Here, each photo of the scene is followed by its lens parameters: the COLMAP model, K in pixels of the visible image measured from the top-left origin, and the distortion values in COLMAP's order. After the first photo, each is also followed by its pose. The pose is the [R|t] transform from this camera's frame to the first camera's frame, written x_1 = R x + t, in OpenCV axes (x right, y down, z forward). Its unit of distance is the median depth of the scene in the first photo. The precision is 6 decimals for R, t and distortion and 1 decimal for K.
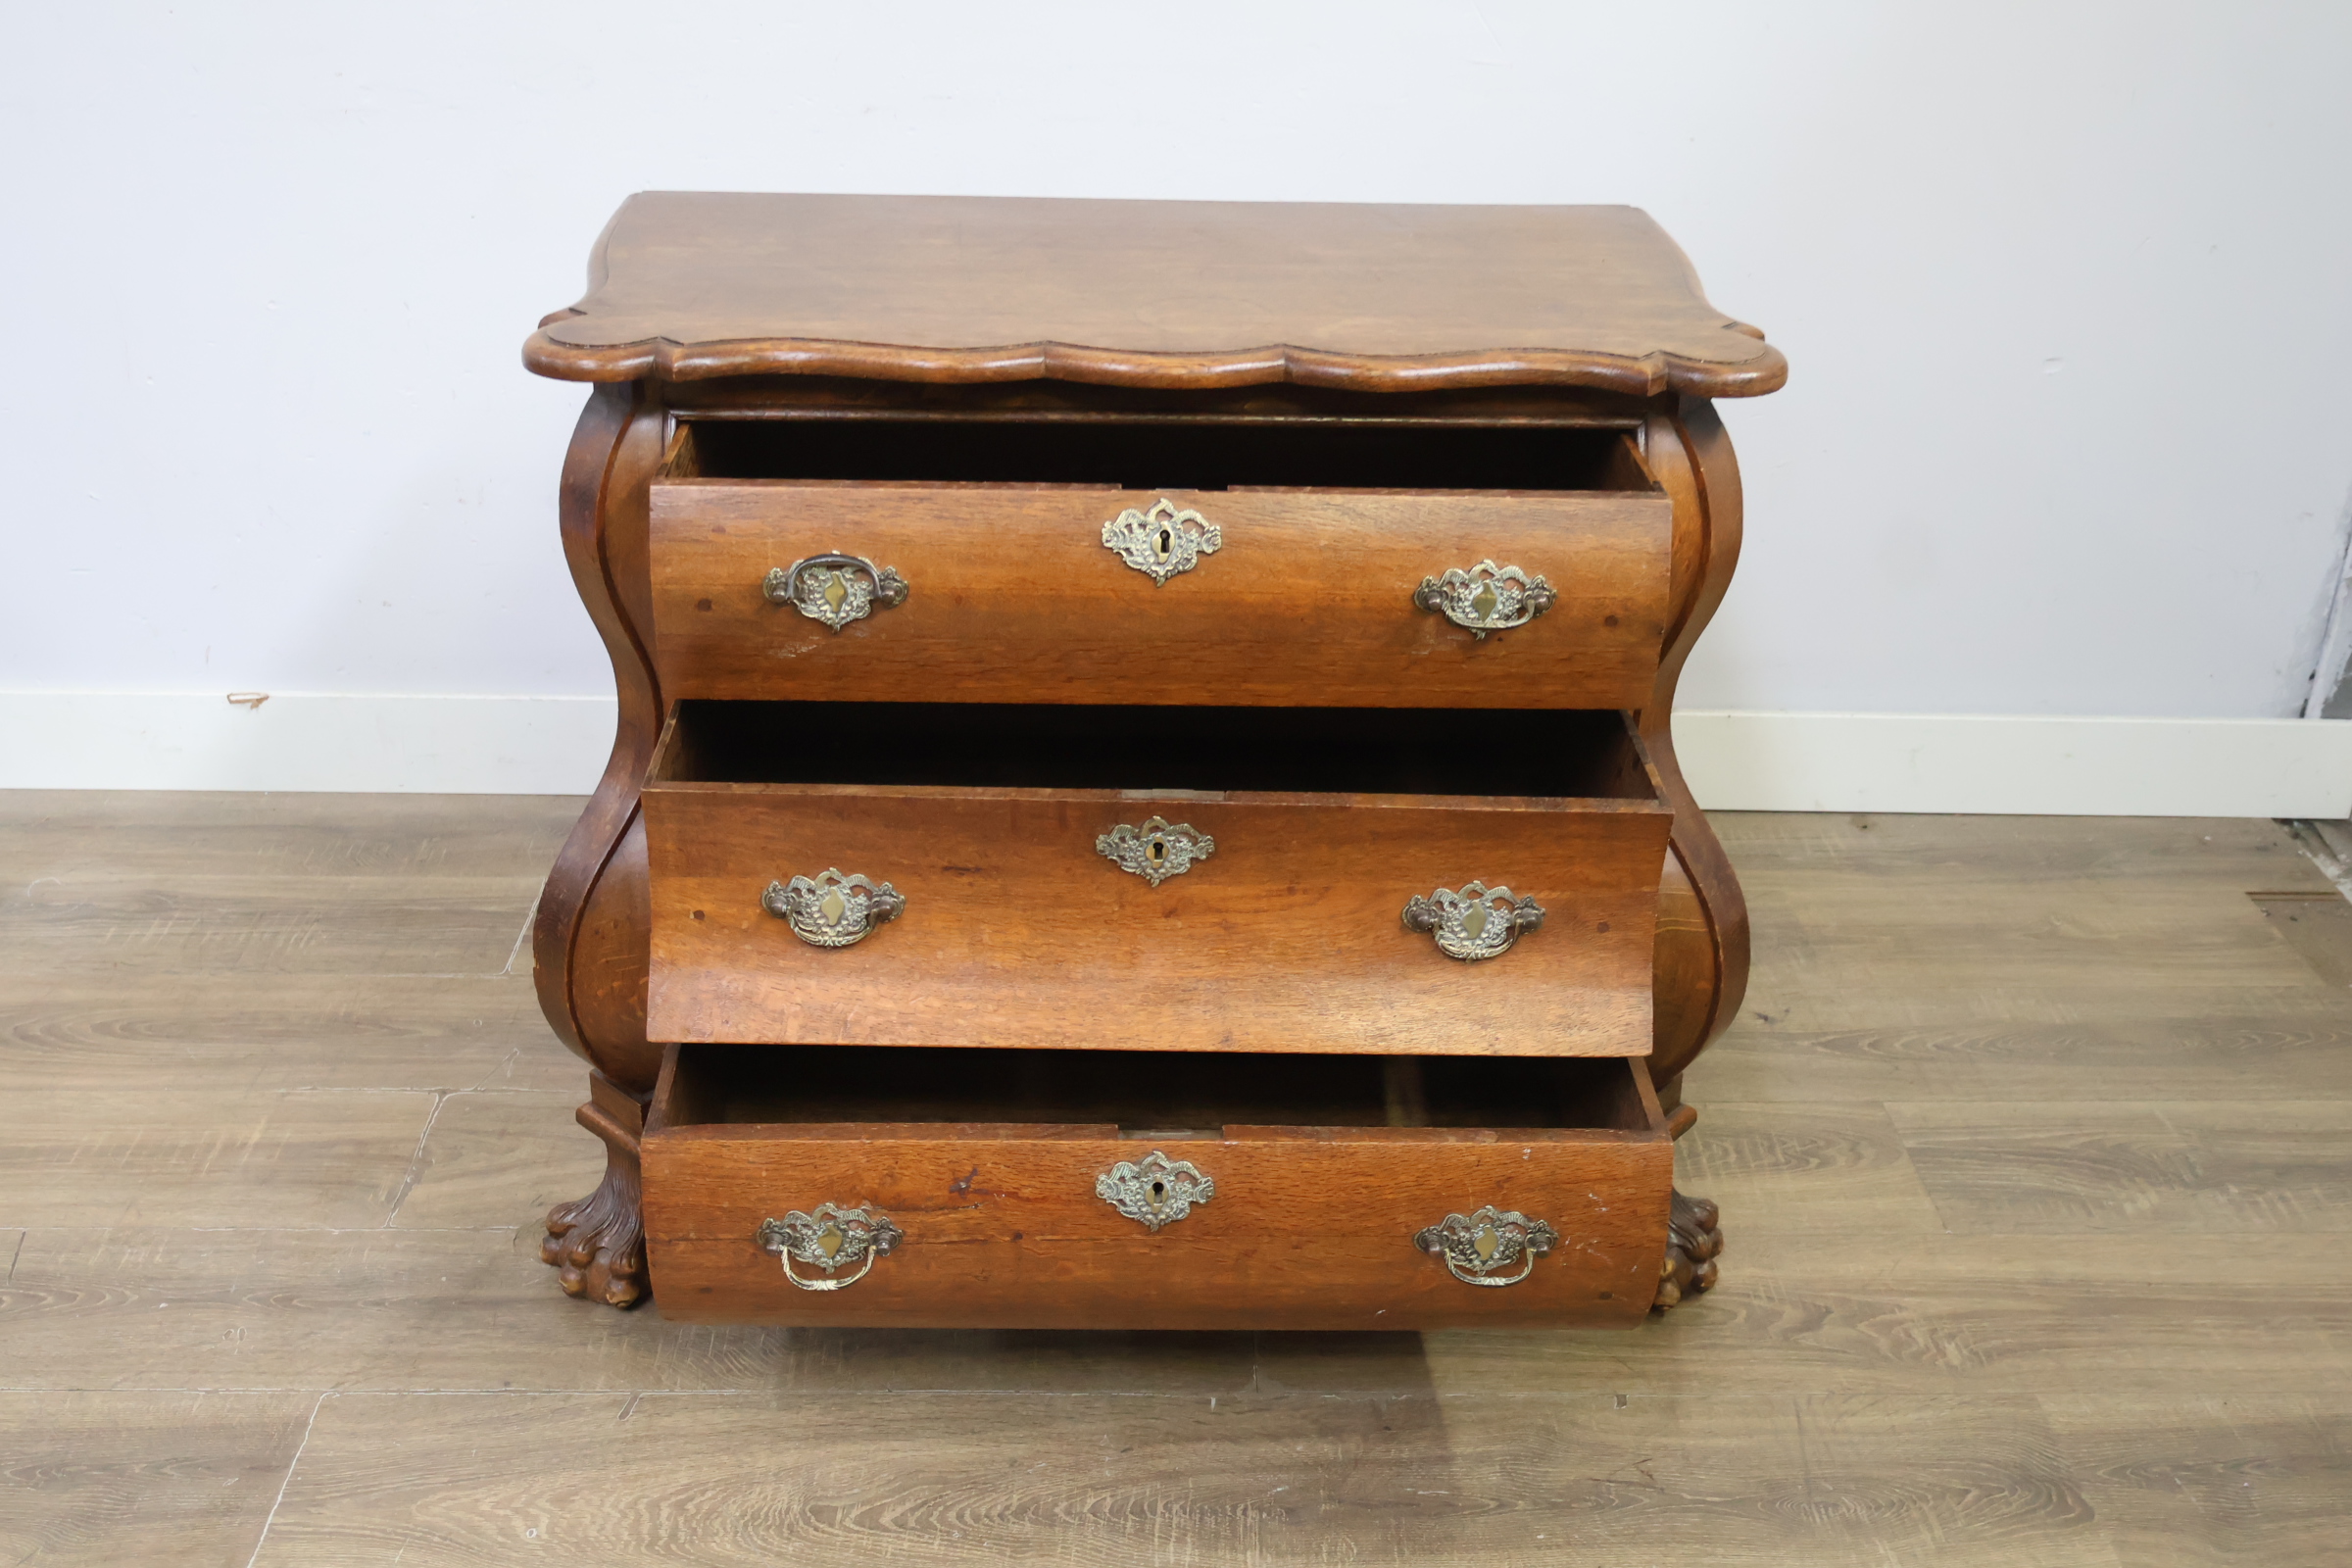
lens RADIAL K [[2449.7, 0, 1175.9], [0, 2449.7, 774.9], [0, 0, 1]] dist [-0.007604, 0.000000]
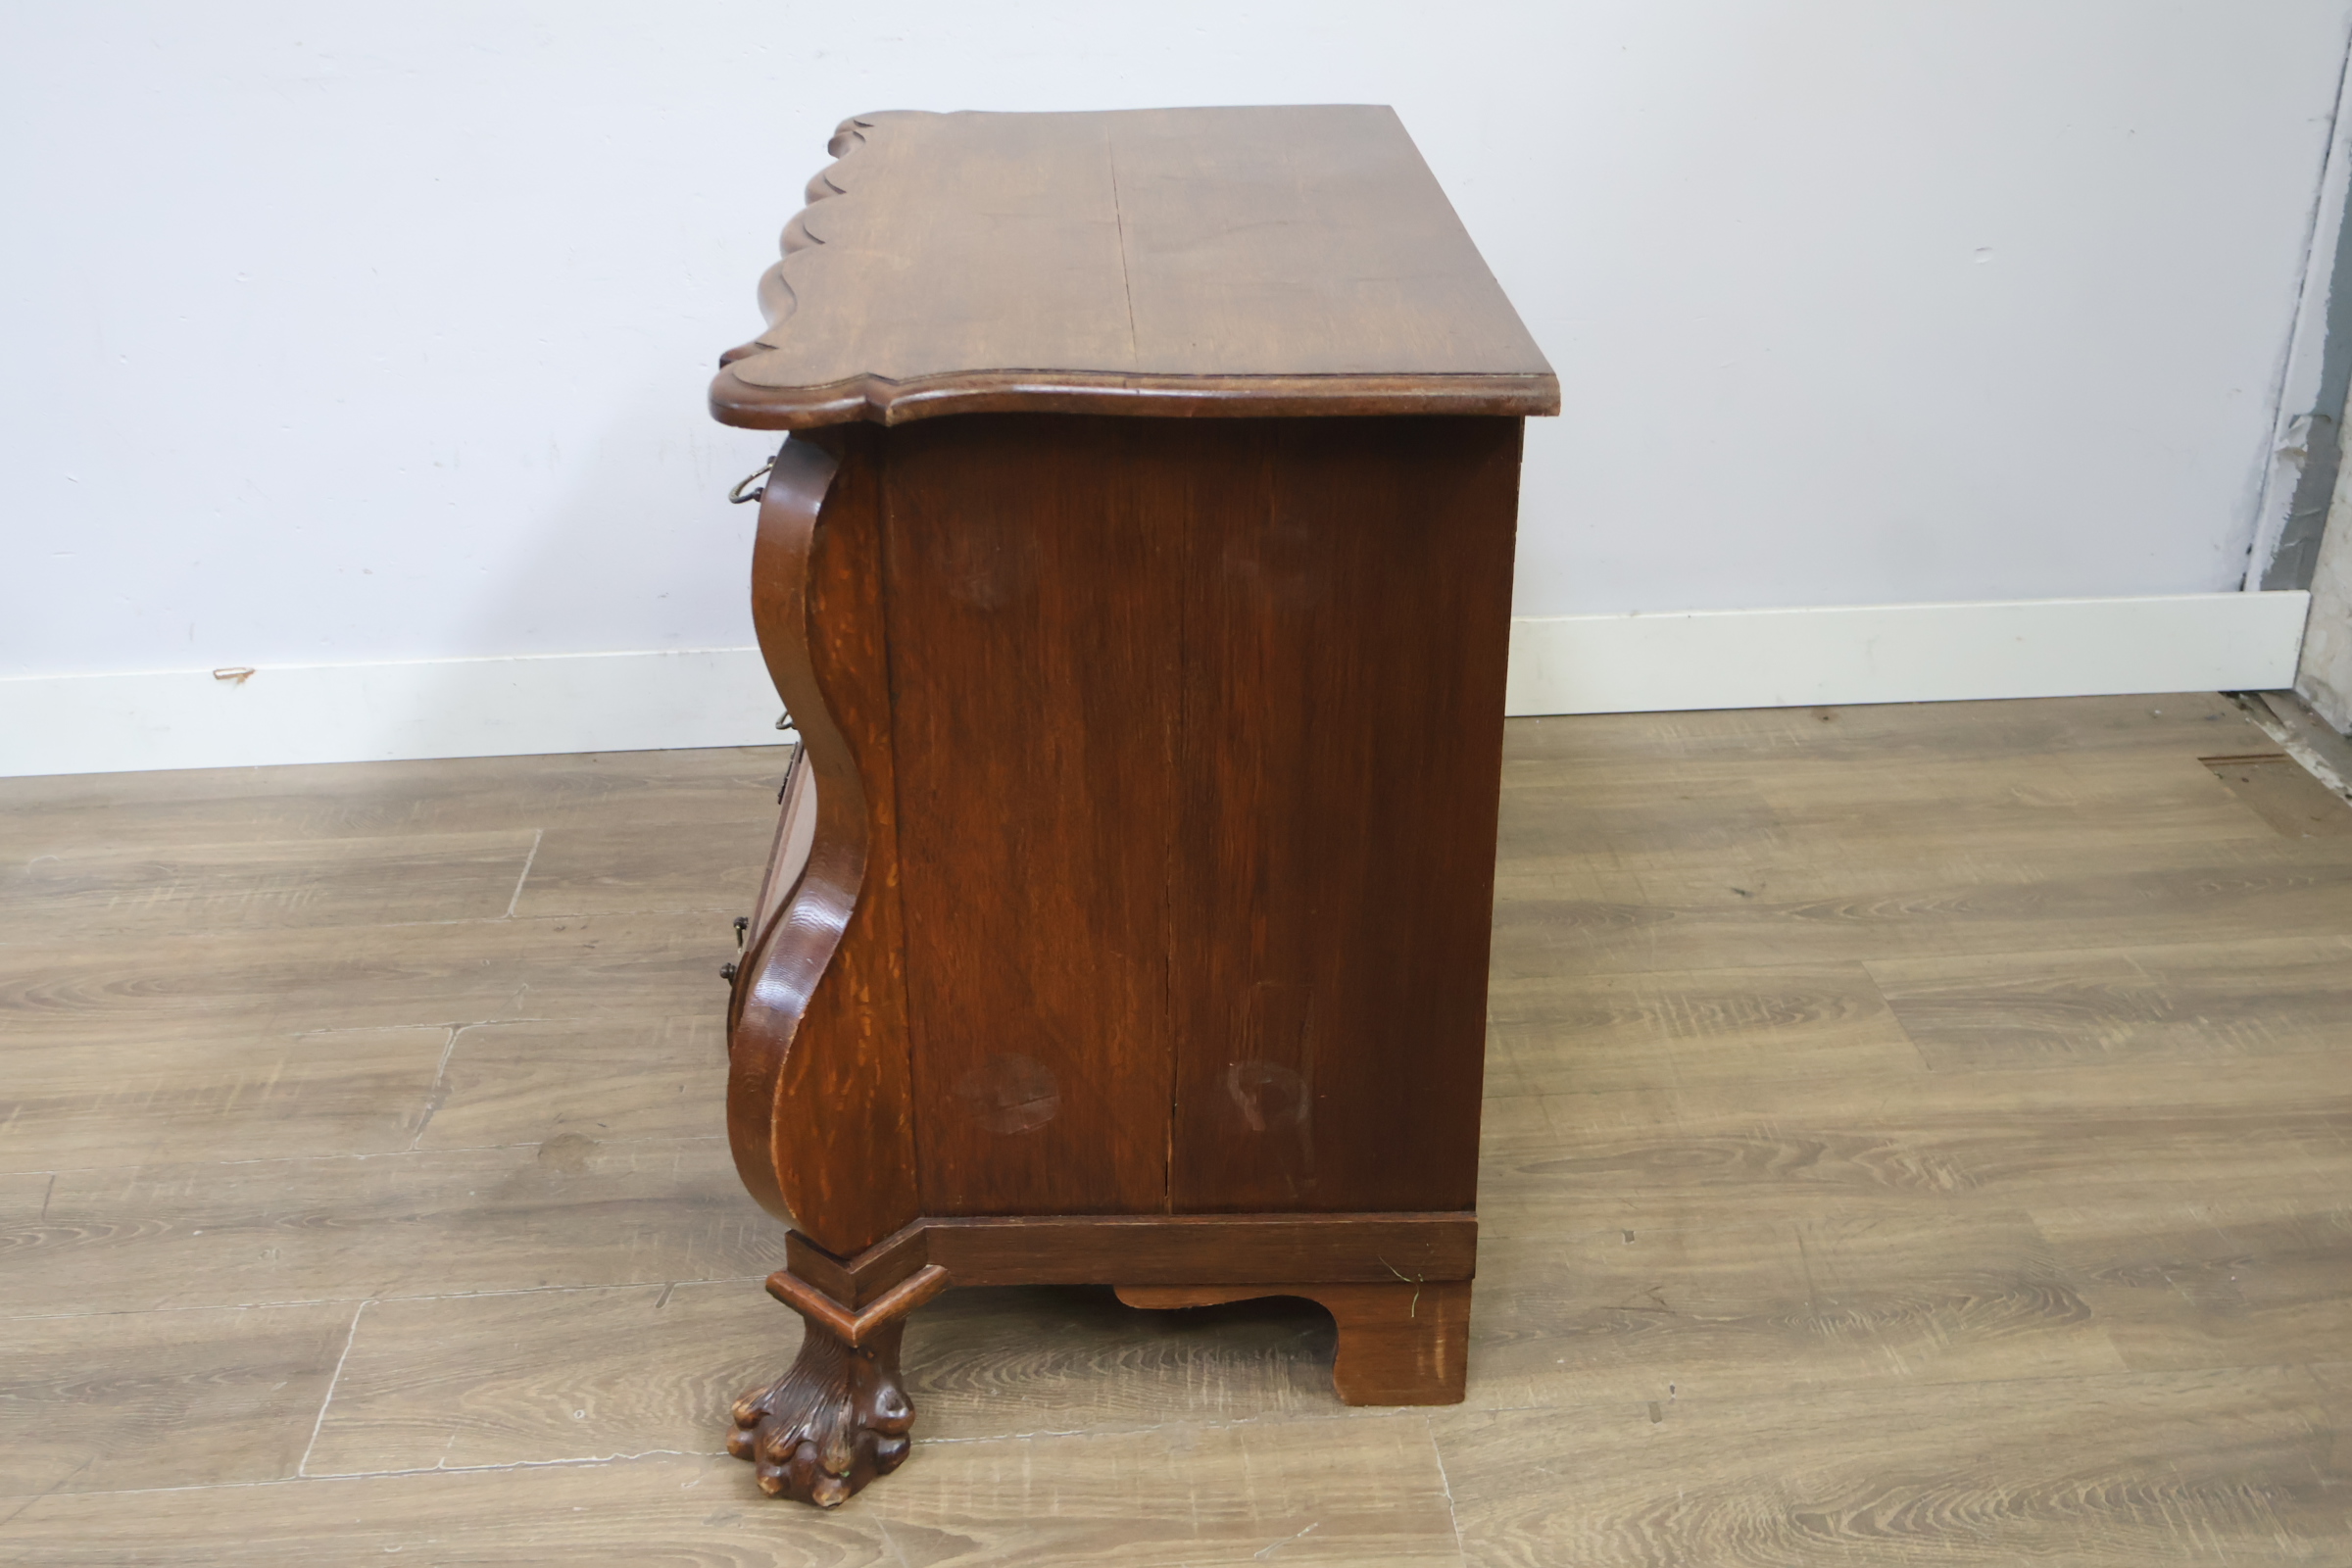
lens RADIAL K [[2449.7, 0, 1182.4], [0, 2449.7, 788.5], [0, 0, 1]] dist [-0.007604, 0.000000]
pose [[0.998279, -0.053835, 0.023246, -0.018386], [0.054048, 0.998501, -0.008591, 0.061411], [-0.022749, 0.009833, 0.999693, -0.026395]]
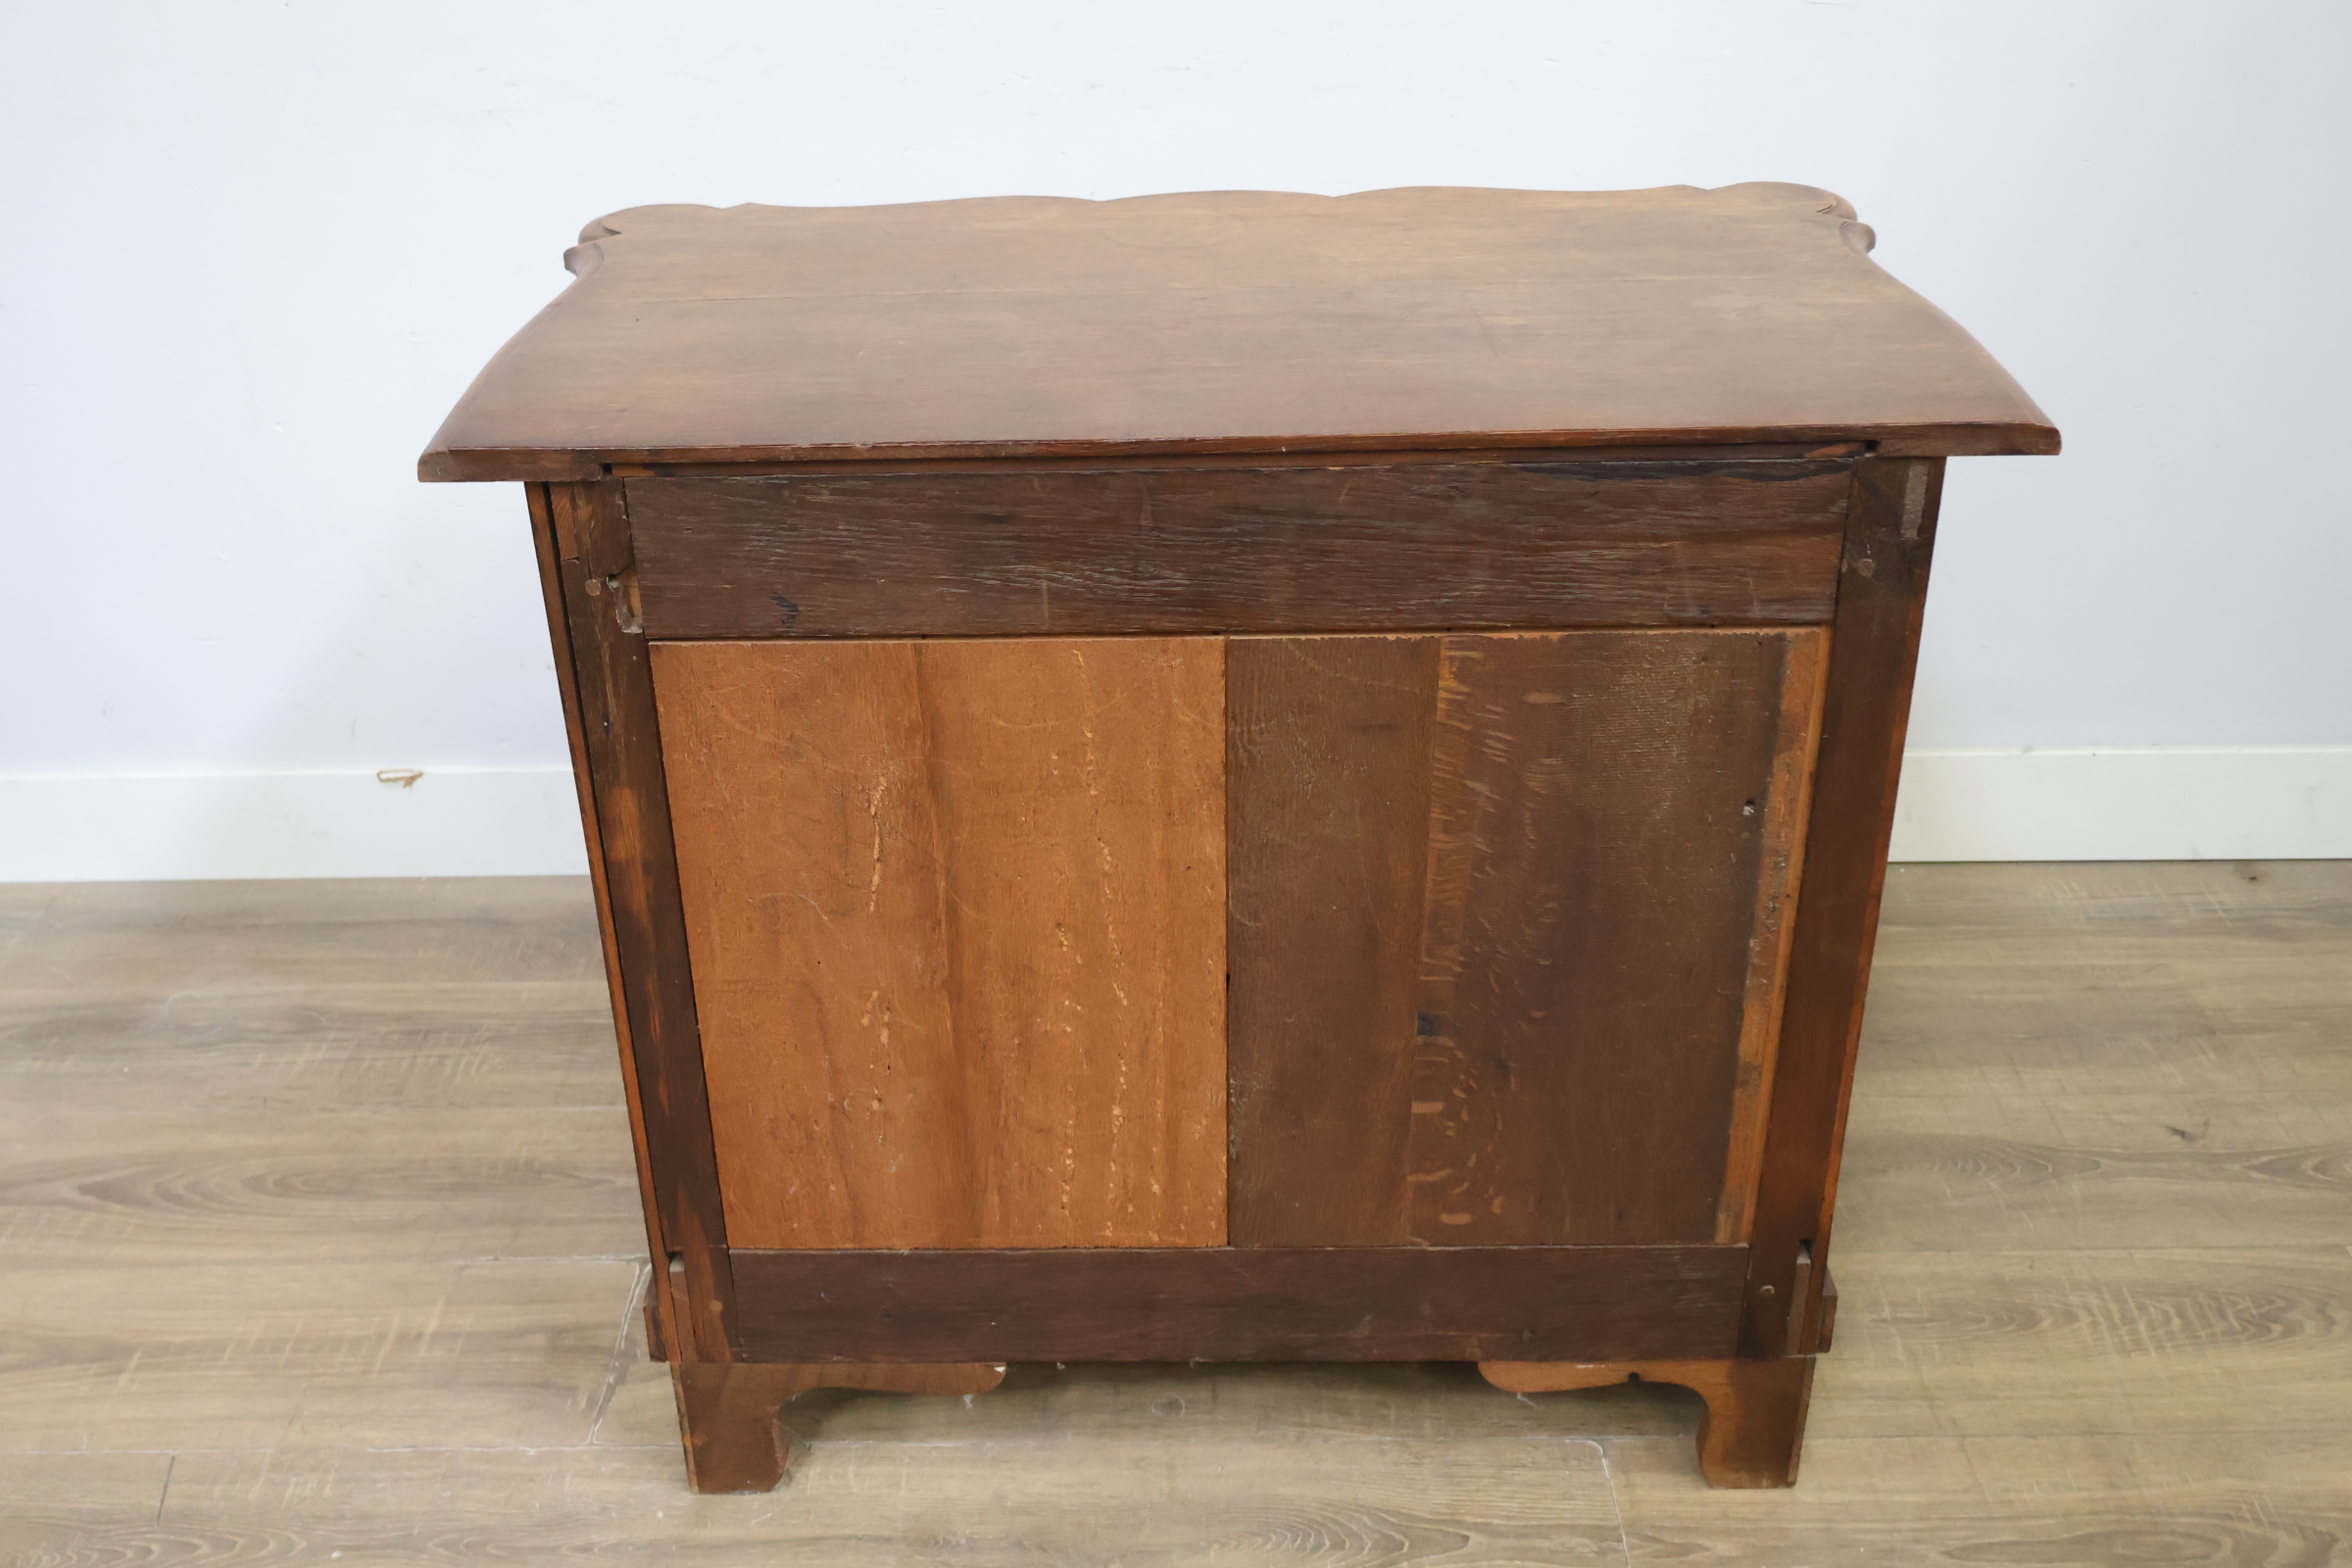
lens RADIAL K [[2449.7, 0, 1165.1], [0, 2449.7, 782.8], [0, 0, 1]] dist [-0.007604, 0.000000]
pose [[0.998318, -0.022264, -0.053536, -0.072987], [0.024140, 0.999108, 0.034643, -0.070502], [0.052716, -0.035878, 0.997965, 0.171616]]
